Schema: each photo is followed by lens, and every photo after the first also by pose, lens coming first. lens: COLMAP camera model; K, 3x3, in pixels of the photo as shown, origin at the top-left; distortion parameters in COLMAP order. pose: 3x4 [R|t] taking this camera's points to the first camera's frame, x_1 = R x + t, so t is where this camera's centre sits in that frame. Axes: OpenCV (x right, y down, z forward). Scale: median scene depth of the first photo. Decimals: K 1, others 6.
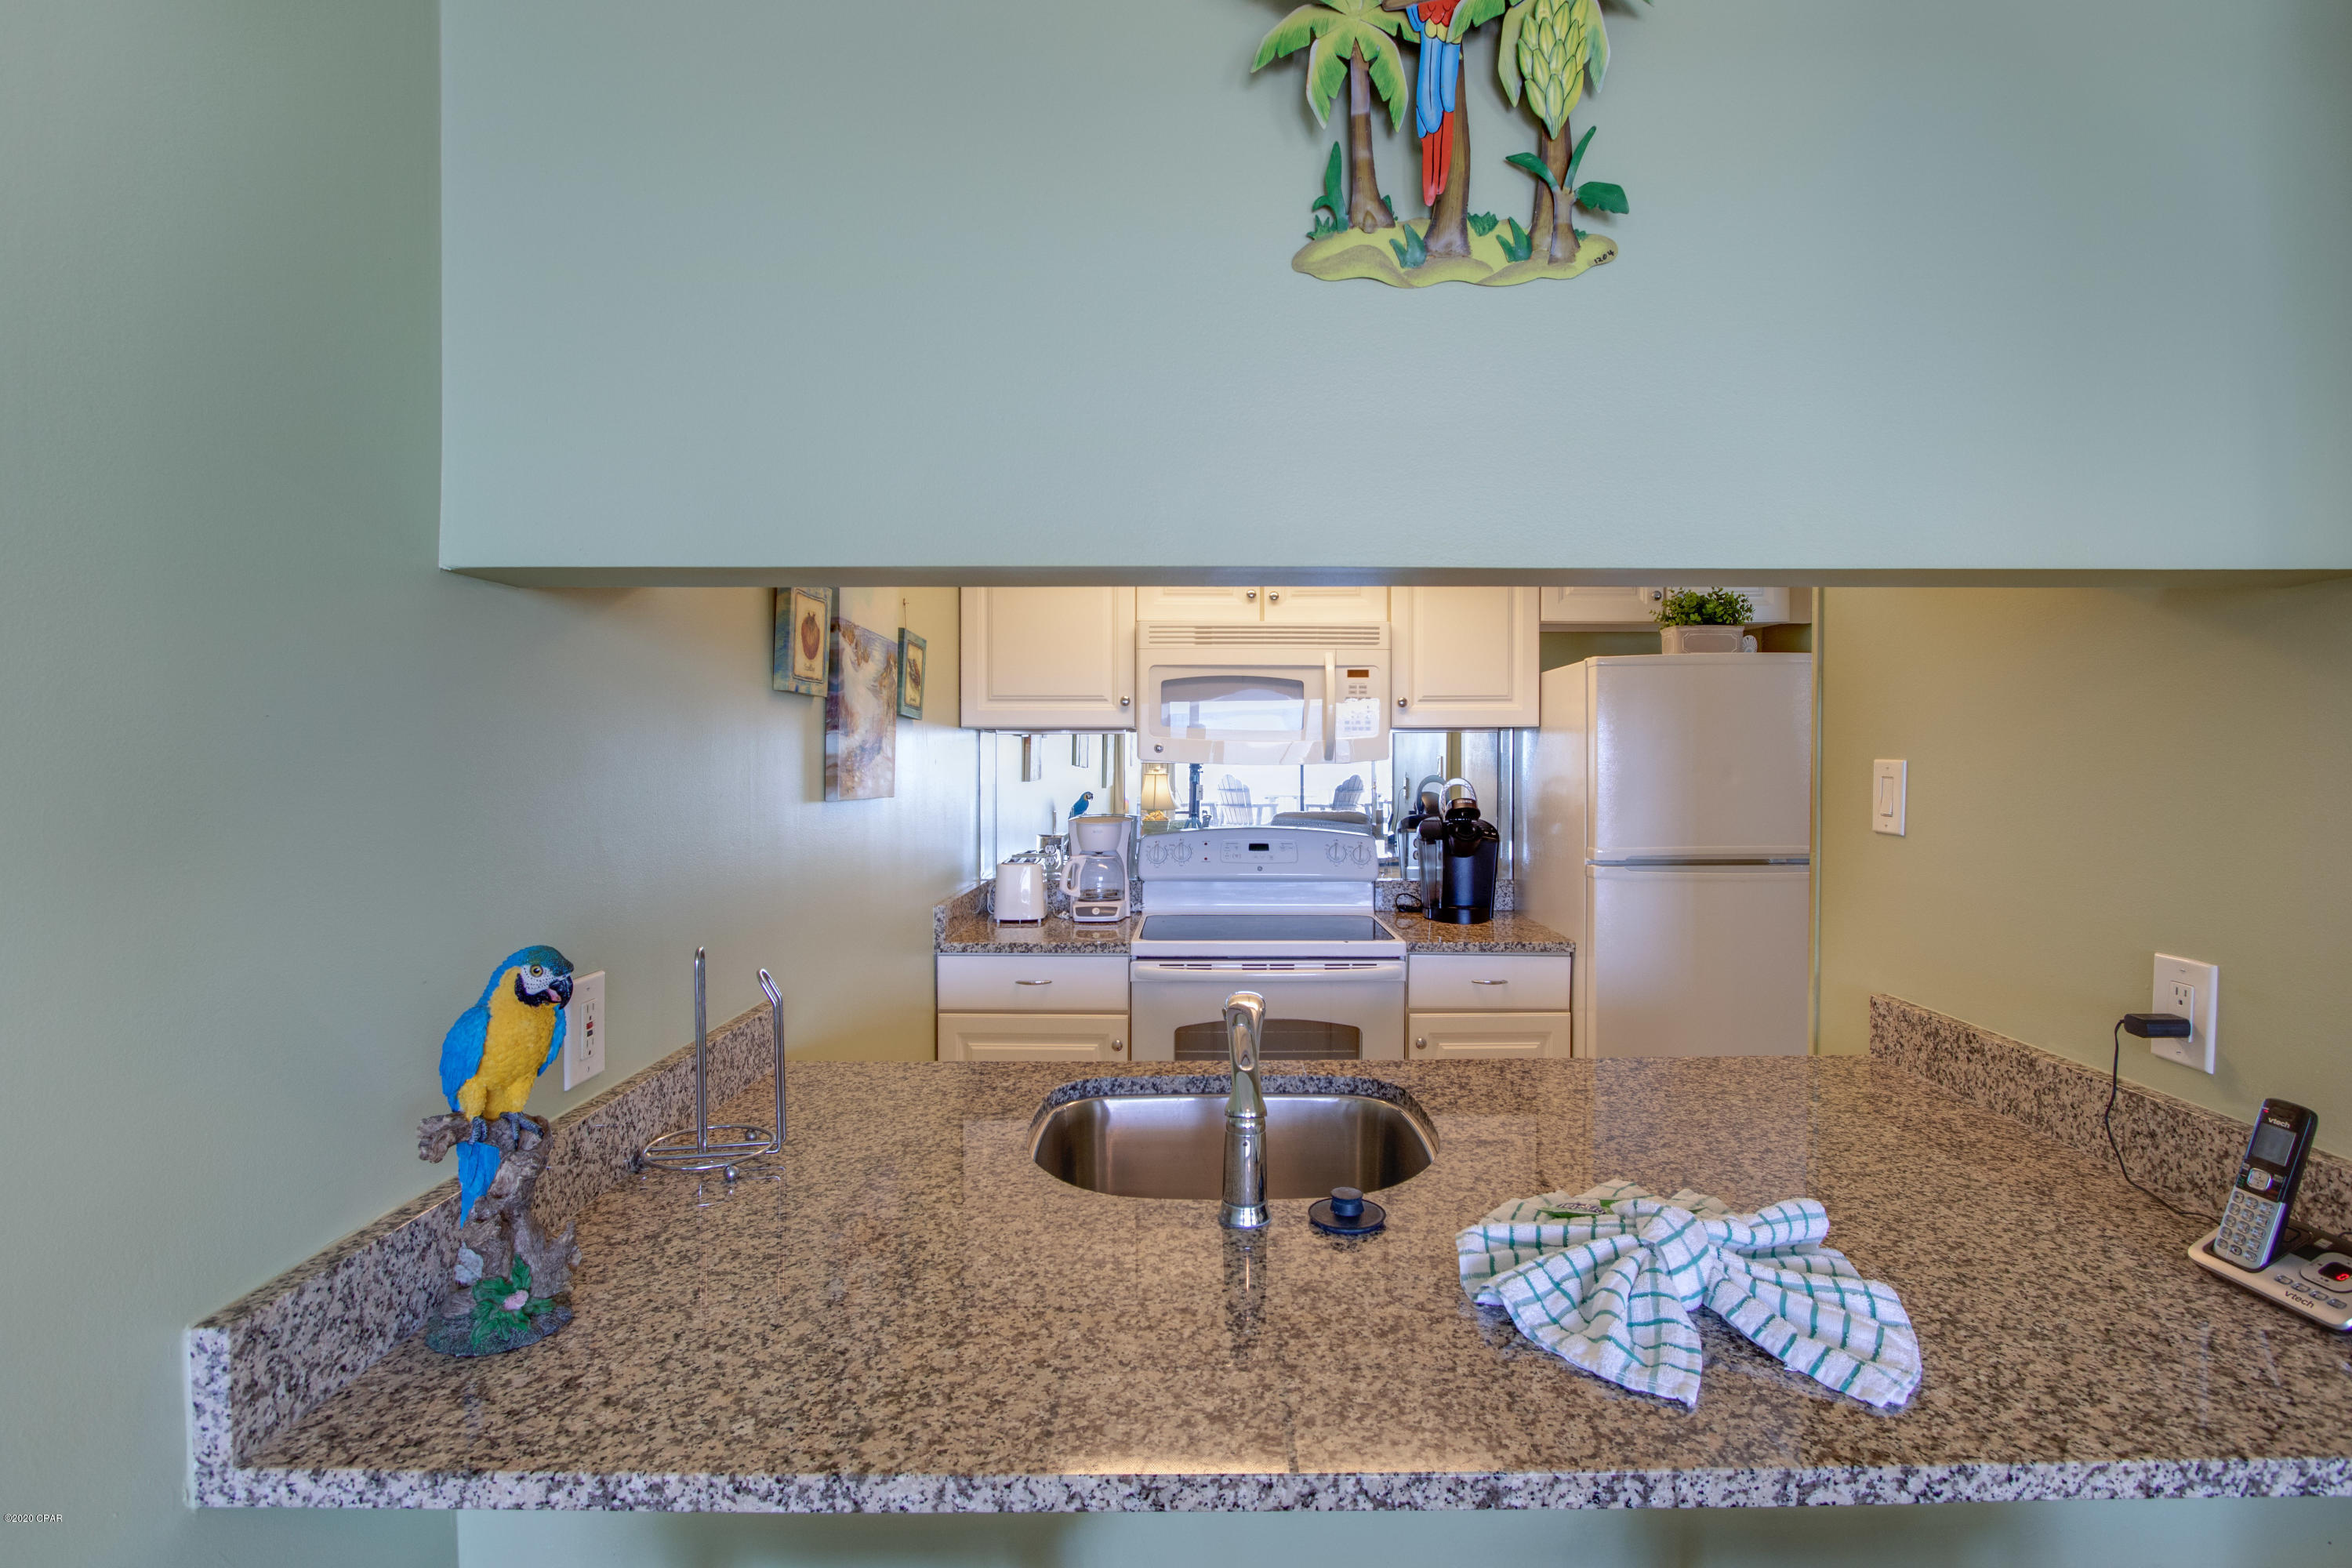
lens RADIAL K [[1102.3, 0, 1178.3], [0, 1102.3, 779.0], [0, 0, 1]] dist [-0.001575, -0.000154]
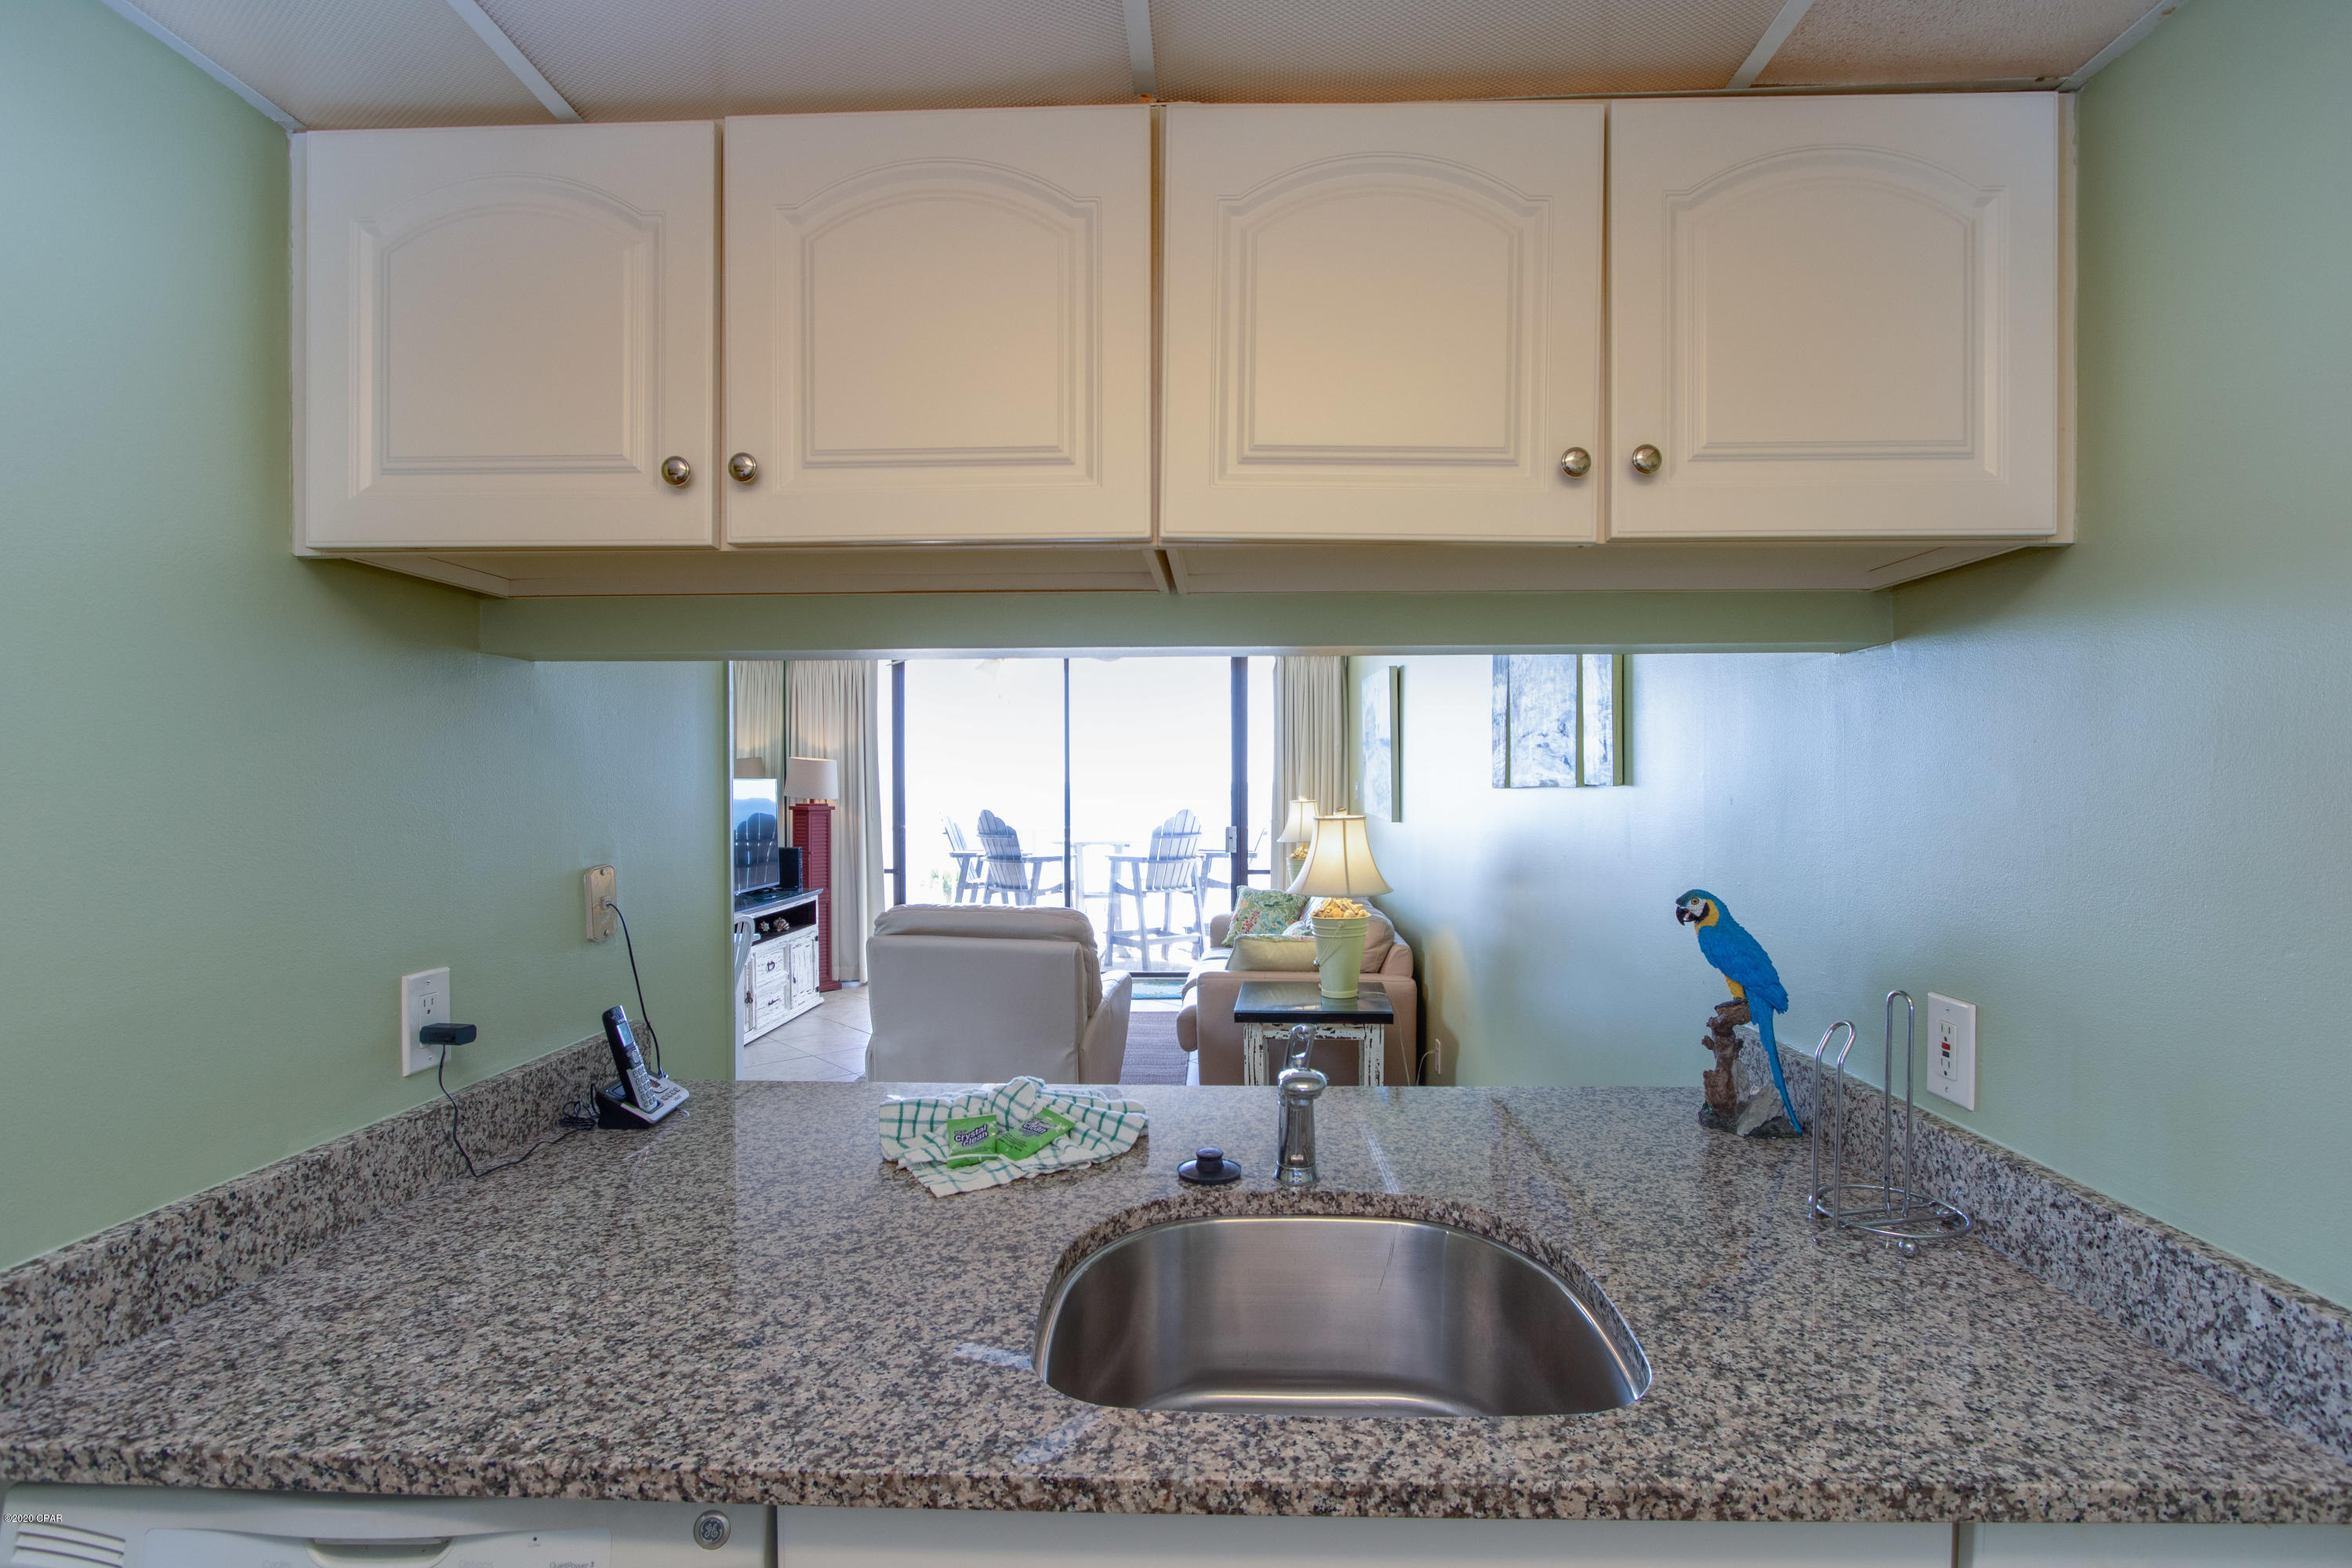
lens RADIAL K [[1102.3, 0, 1175.5], [0, 1102.3, 783.8], [0, 0, 1]] dist [-0.001575, -0.000154]
pose [[-0.999730, 0.001006, 0.023205, 0.130686], [0.001623, 0.999645, 0.026586, -0.040049], [-0.023170, 0.026616, -0.999377, 1.742485]]
